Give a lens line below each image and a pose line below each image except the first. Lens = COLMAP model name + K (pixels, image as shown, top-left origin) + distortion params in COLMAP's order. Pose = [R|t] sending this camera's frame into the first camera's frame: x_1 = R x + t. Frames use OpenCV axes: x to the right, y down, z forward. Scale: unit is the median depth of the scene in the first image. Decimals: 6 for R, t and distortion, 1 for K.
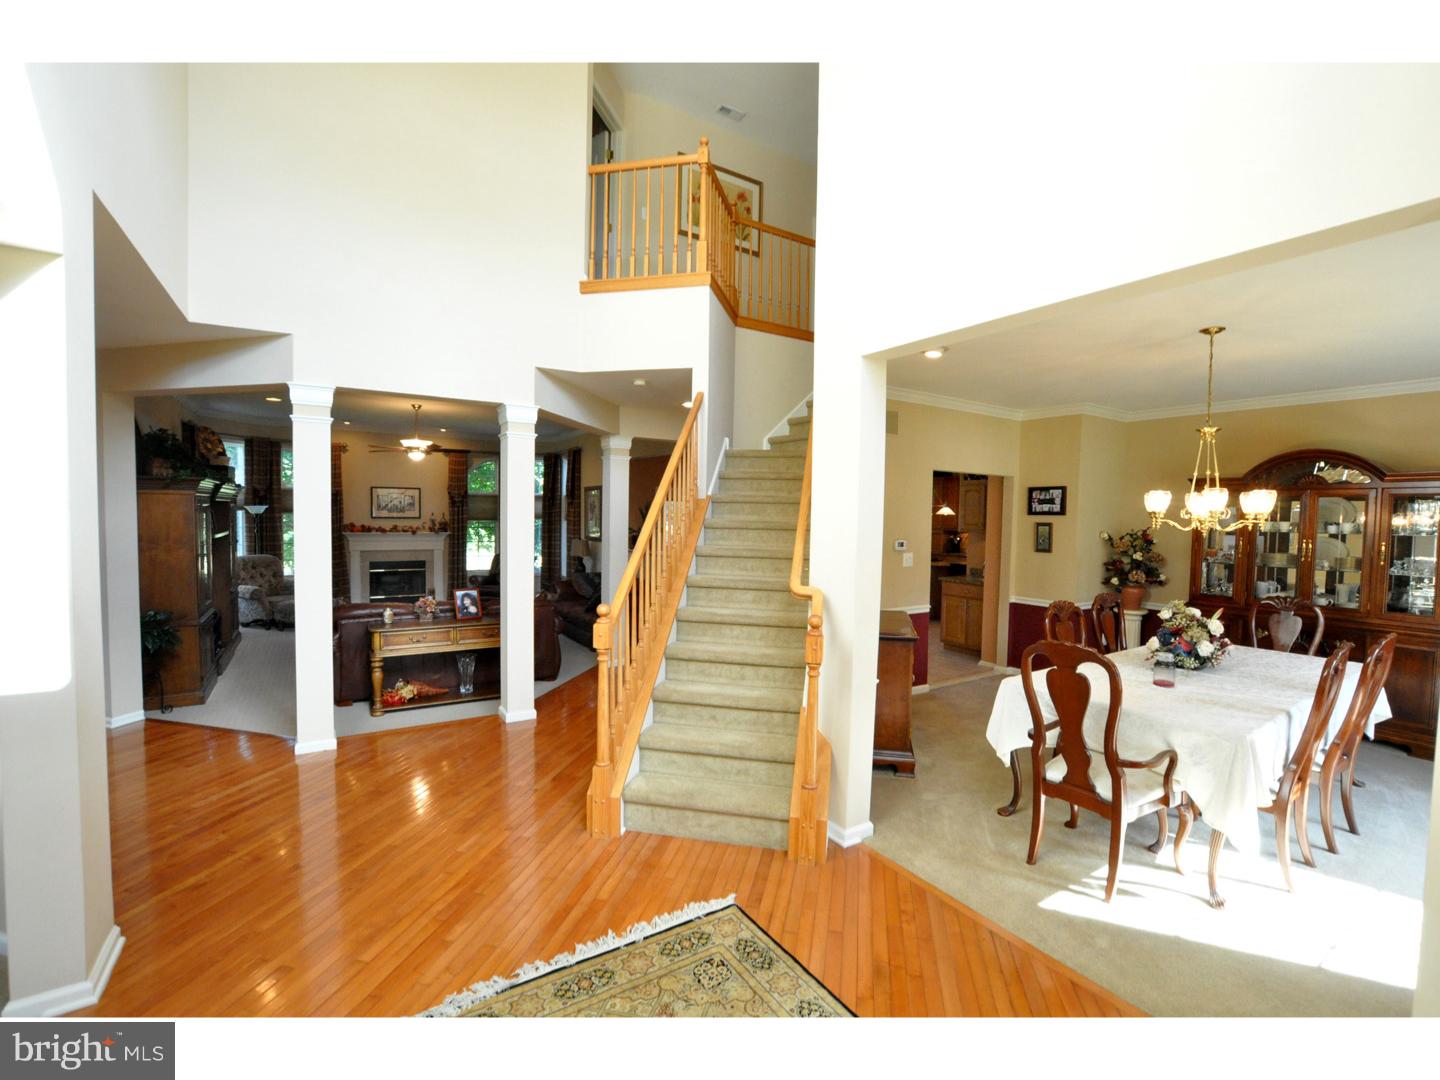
lens RADIAL K [[653.3, 0, 720.0], [0, 653.3, 540.0], [0, 0, 1]] dist [-0.003485, -0.000175]
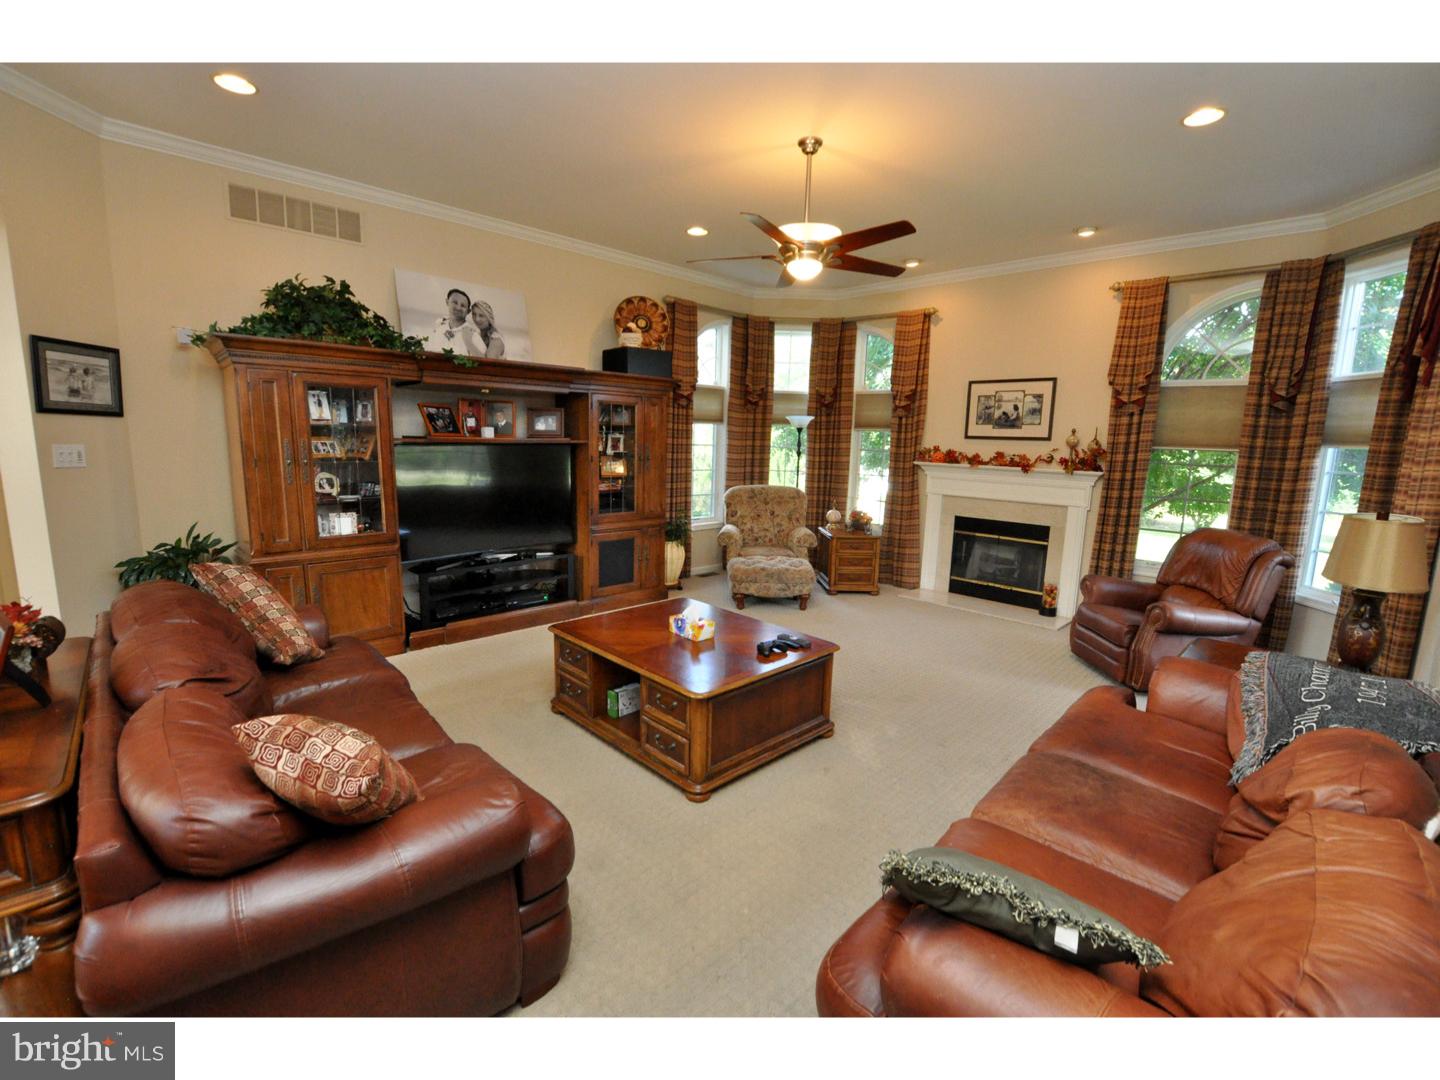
lens RADIAL K [[653.3, 0, 720.0], [0, 653.3, 540.0], [0, 0, 1]] dist [-0.003485, -0.000175]
pose [[0.223177, 0.150267, -0.963126, -0.029497], [-0.063531, 0.988188, 0.139456, -0.011958], [0.972705, 0.030065, 0.230088, 0.666677]]
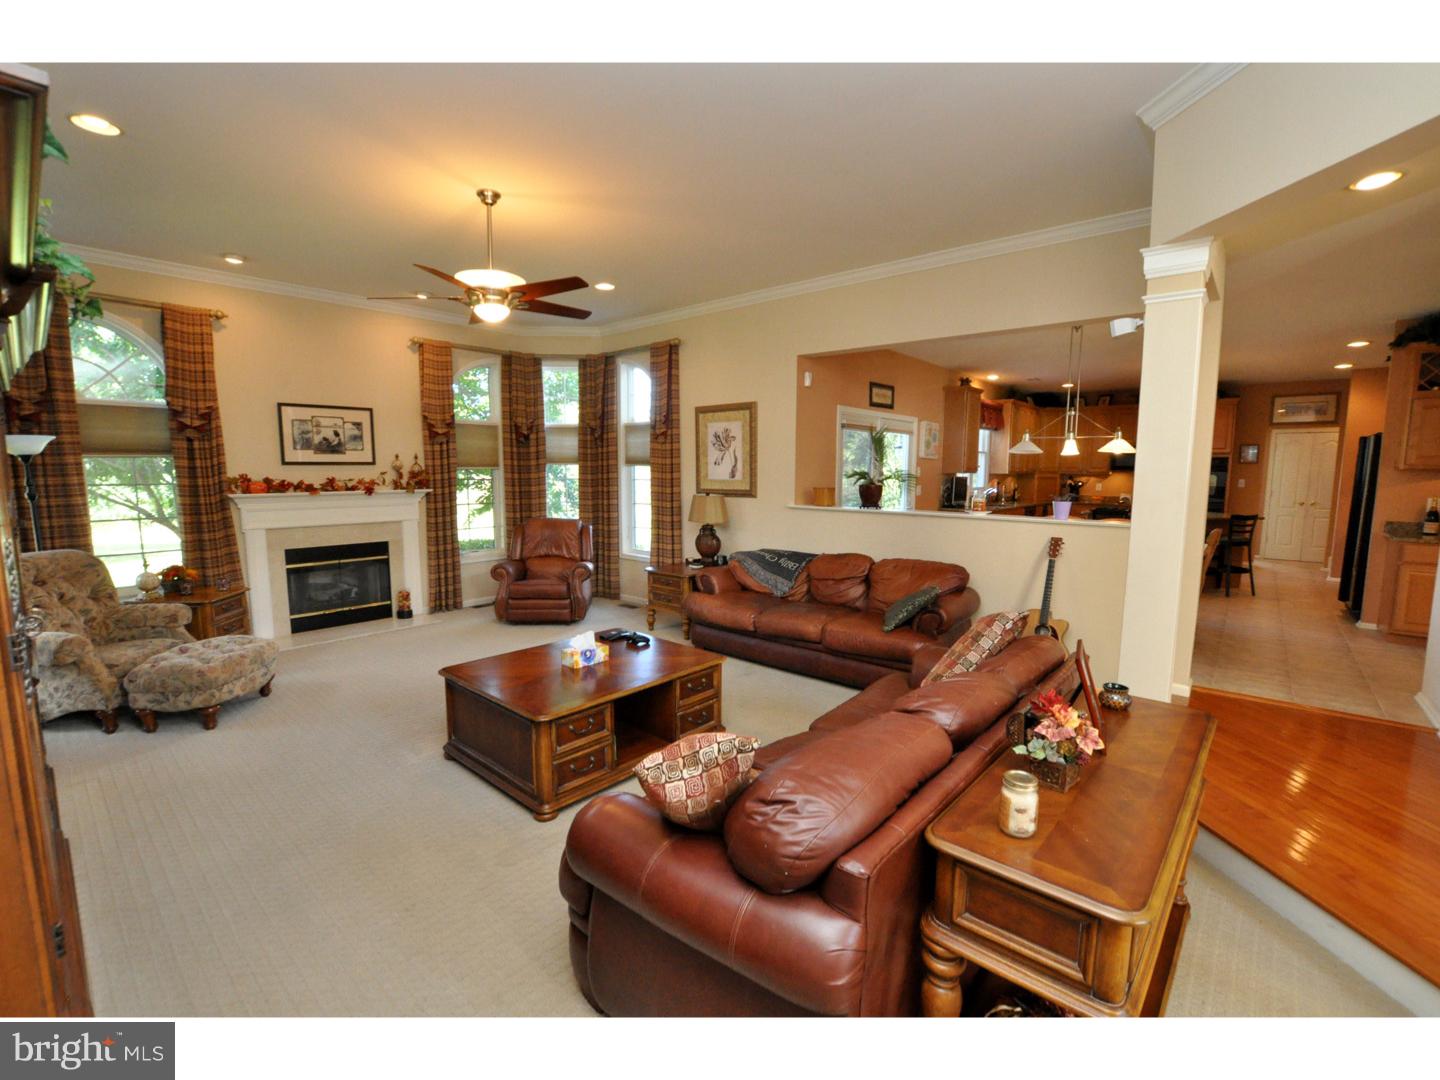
lens RADIAL K [[637.5, 0, 720.0], [0, 637.5, 540.0], [0, 0, 1]] dist [-0.022951, 0.000326]
pose [[0.955155, -0.046165, 0.292485, -0.351792], [0.025077, 0.996835, 0.075446, -0.003024], [-0.295042, -0.064728, 0.953289, 0.420312]]
